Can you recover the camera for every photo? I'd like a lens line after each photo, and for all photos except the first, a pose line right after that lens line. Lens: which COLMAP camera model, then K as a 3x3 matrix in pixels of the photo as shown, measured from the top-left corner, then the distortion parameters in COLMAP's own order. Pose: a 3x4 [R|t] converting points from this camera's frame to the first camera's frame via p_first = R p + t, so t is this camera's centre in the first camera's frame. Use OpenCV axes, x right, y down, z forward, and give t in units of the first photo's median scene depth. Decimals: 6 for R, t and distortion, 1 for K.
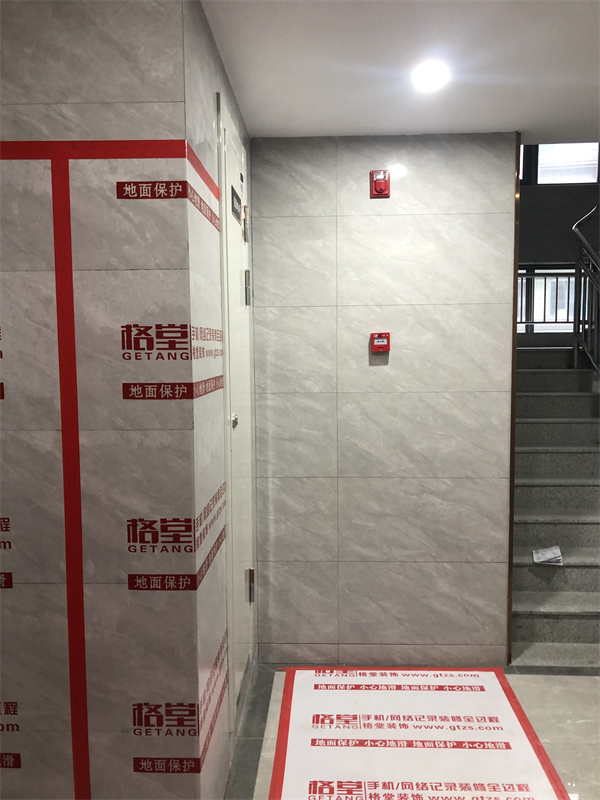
lens RADIAL K [[649.3, 0, 302.3], [0, 649.3, 403.3], [0, 0, 1]] dist [0.000445, -0.019284]
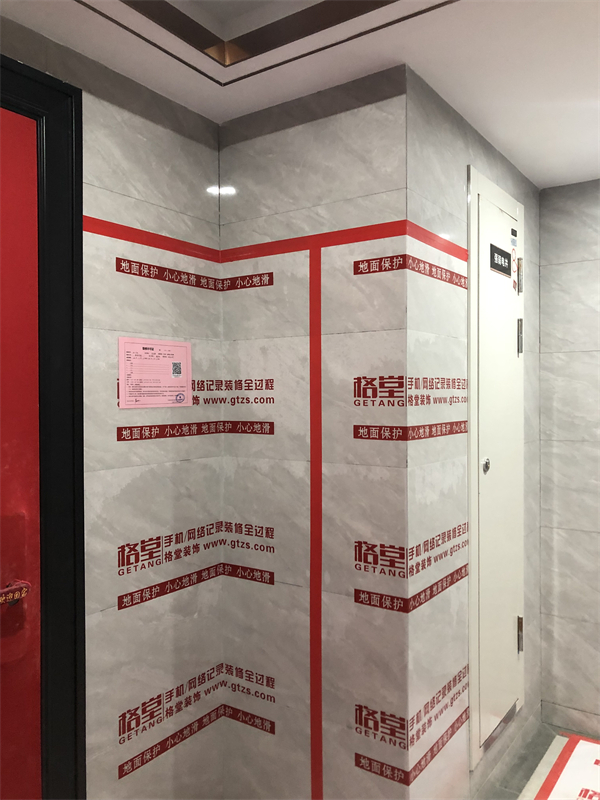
lens RADIAL K [[649.3, 0, 298.6], [0, 649.3, 397.1], [0, 0, 1]] dist [0.000445, -0.019284]
pose [[0.831782, 0.004482, -0.555084, 0.296868], [-0.046909, 0.996958, -0.062243, -0.003209], [0.553116, 0.077811, 0.829462, -0.054387]]
